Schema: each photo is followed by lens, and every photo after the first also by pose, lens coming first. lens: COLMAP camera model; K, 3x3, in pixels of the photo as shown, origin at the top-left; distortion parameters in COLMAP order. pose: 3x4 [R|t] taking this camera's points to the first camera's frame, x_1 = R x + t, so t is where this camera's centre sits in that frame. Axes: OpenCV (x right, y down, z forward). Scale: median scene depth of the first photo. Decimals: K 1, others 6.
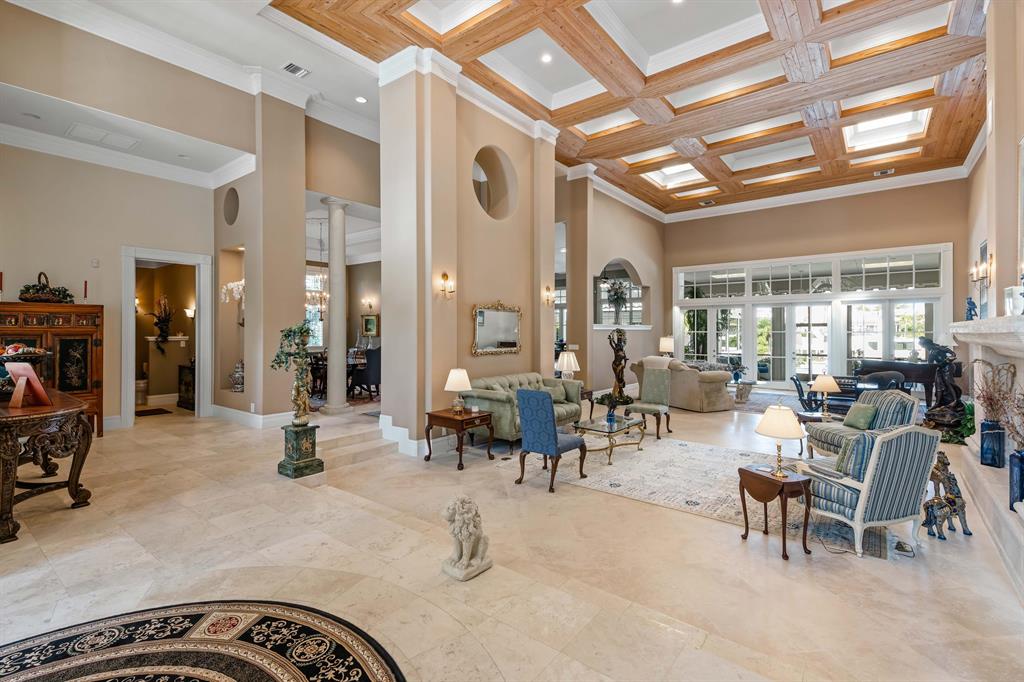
lens RADIAL K [[453.9, 0, 505.2], [0, 453.9, 338.1], [0, 0, 1]] dist [0.001672, -0.000093]
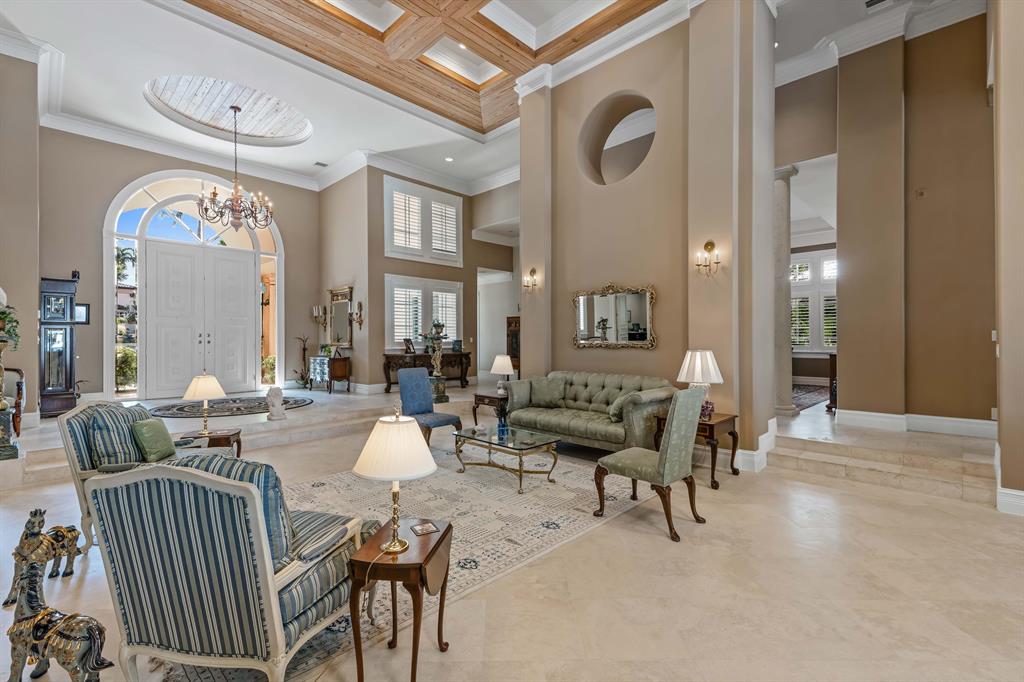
lens RADIAL K [[453.9, 0, 508.1], [0, 453.9, 337.6], [0, 0, 1]] dist [0.001672, -0.000093]
pose [[-0.095057, -0.012659, -0.995391, 0.660983], [-0.007620, 0.999899, -0.011989, 0.023680], [0.995443, 0.006446, -0.095144, 0.728383]]
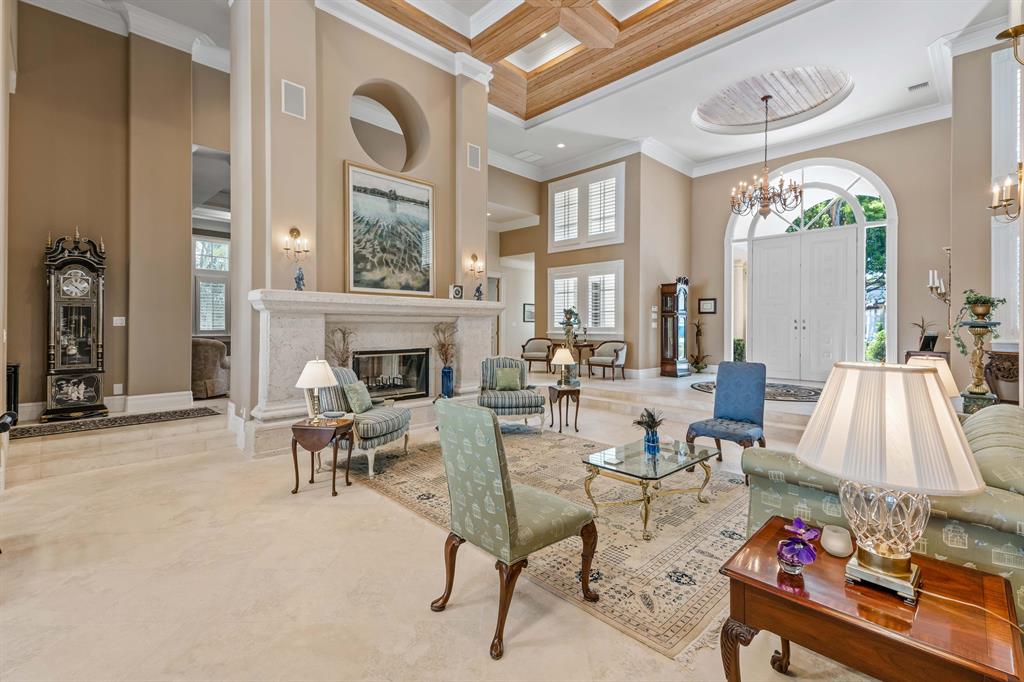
lens RADIAL K [[453.9, 0, 517.6], [0, 453.9, 333.1], [0, 0, 1]] dist [0.001672, -0.000093]
pose [[-0.993106, -0.009696, 0.116819, 0.224336], [-0.006604, 0.999618, 0.026827, 0.015242], [-0.117035, 0.025870, -0.992791, 1.066574]]
